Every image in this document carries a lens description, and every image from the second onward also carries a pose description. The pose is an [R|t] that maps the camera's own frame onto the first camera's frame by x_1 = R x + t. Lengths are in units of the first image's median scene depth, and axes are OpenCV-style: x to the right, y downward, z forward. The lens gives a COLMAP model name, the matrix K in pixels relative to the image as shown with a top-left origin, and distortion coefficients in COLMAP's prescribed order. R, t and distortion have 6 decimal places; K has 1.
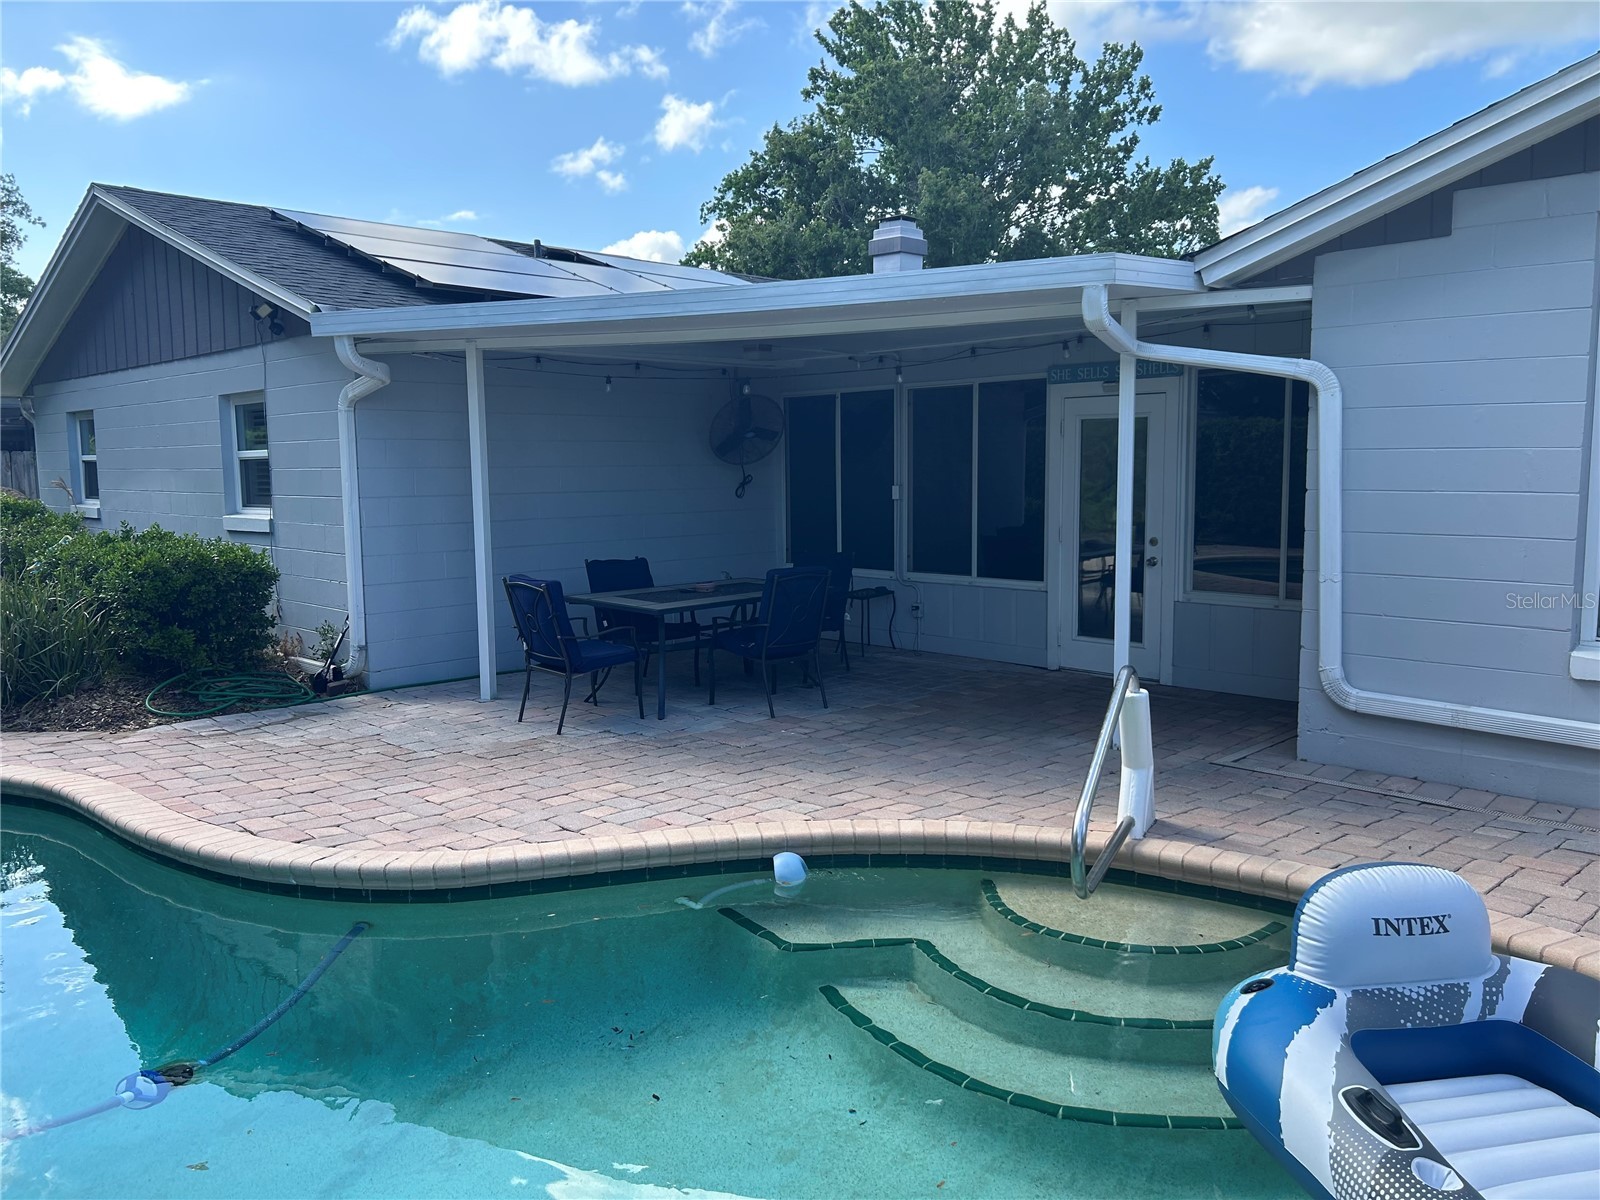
lens RADIAL K [[1194.9, 0, 793.6], [0, 1194.9, 601.7], [0, 0, 1]] dist [0.024060, -0.017173]
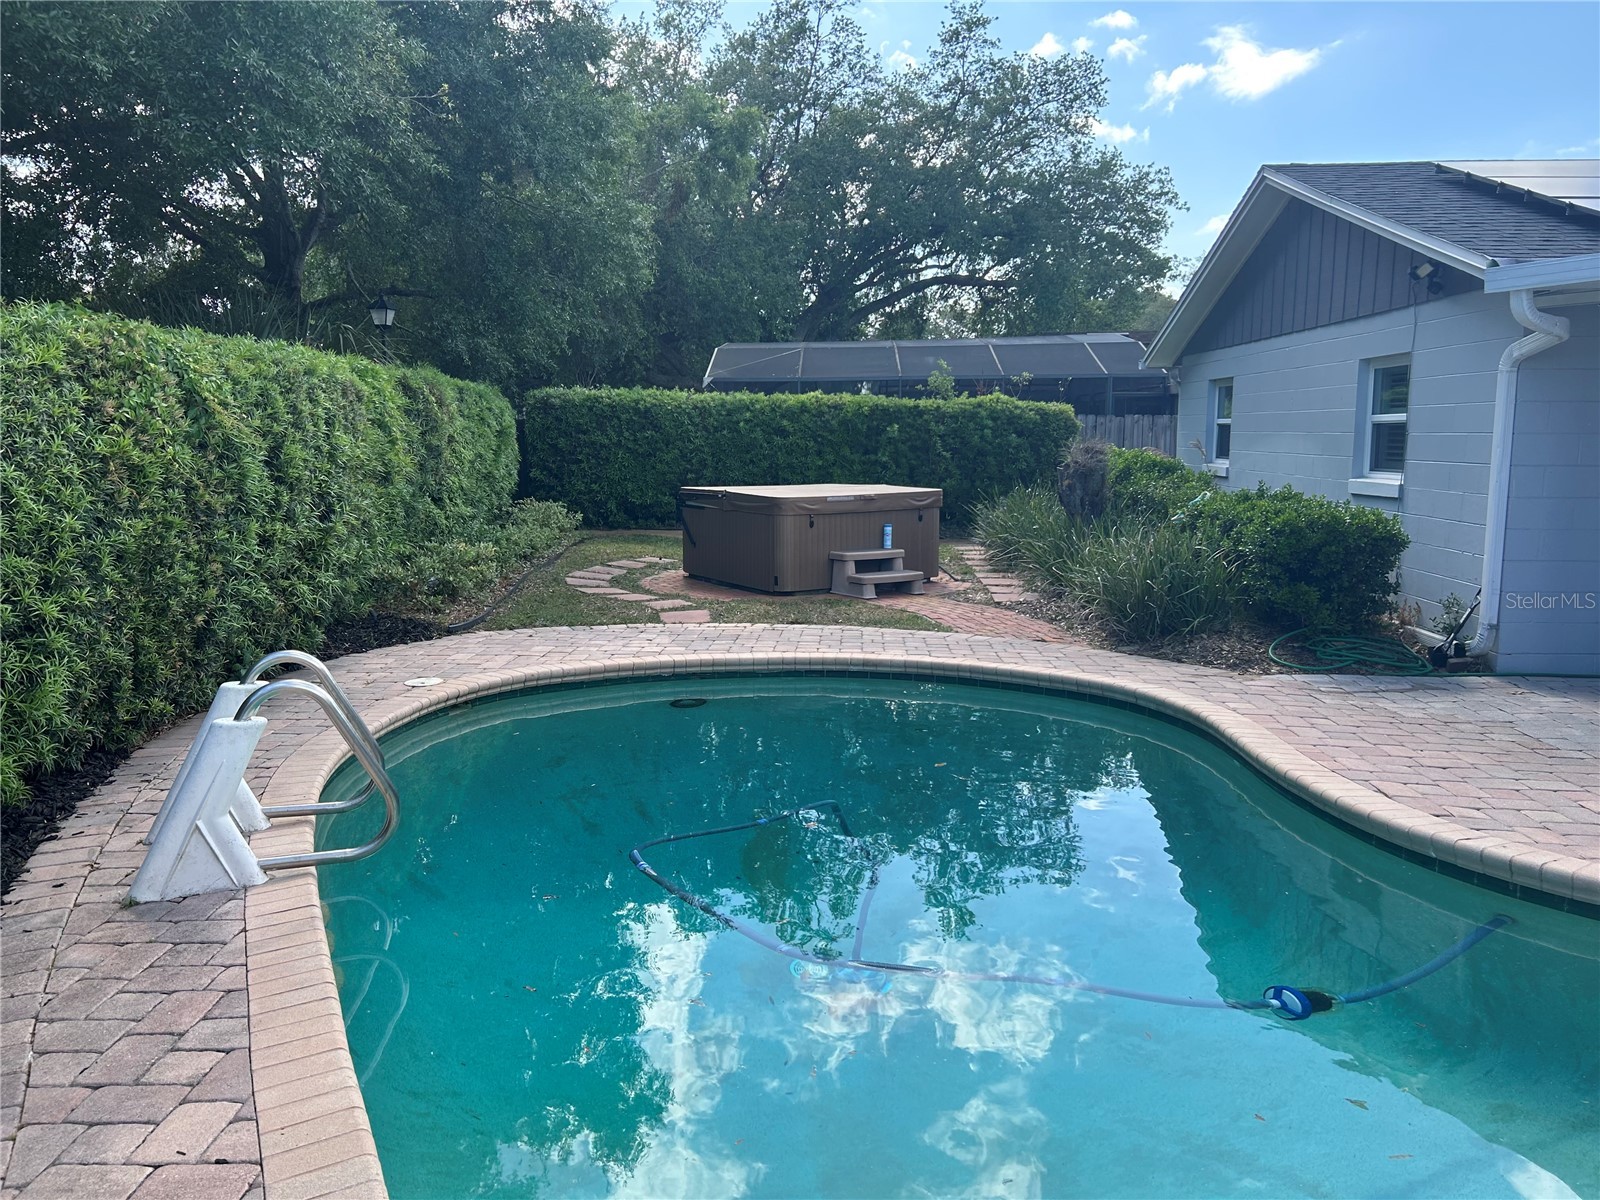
lens RADIAL K [[1194.9, 0, 791.5], [0, 1194.9, 604.3], [0, 0, 1]] dist [0.024060, -0.017173]
pose [[0.667887, 0.118286, -0.734803, -0.039002], [-0.094387, 0.992780, 0.074022, 0.003331], [0.738254, 0.019918, 0.674229, -0.036118]]
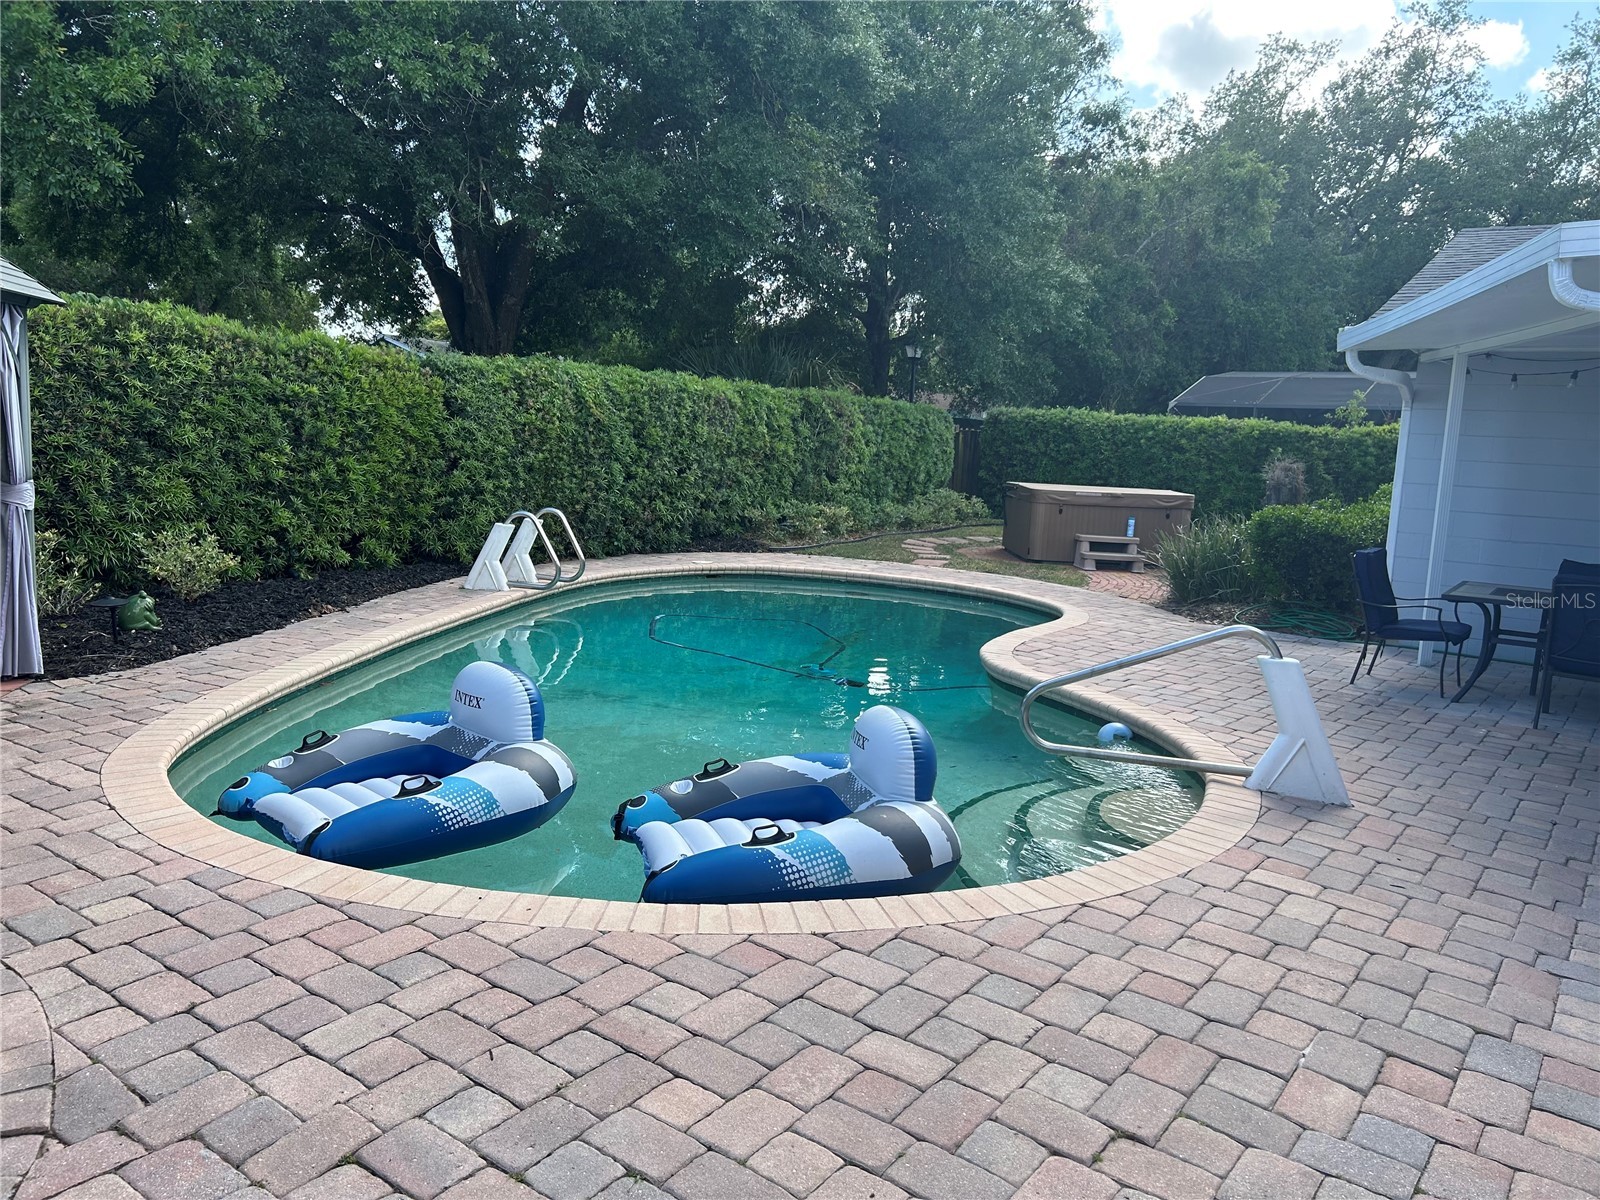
lens RADIAL K [[1194.9, 0, 797.8], [0, 1194.9, 599.3], [0, 0, 1]] dist [0.024060, -0.017173]
pose [[0.161859, 0.154457, -0.974651, 0.907005], [-0.166343, 0.977812, 0.127334, -0.030816], [0.972693, 0.141516, 0.183961, 0.265062]]
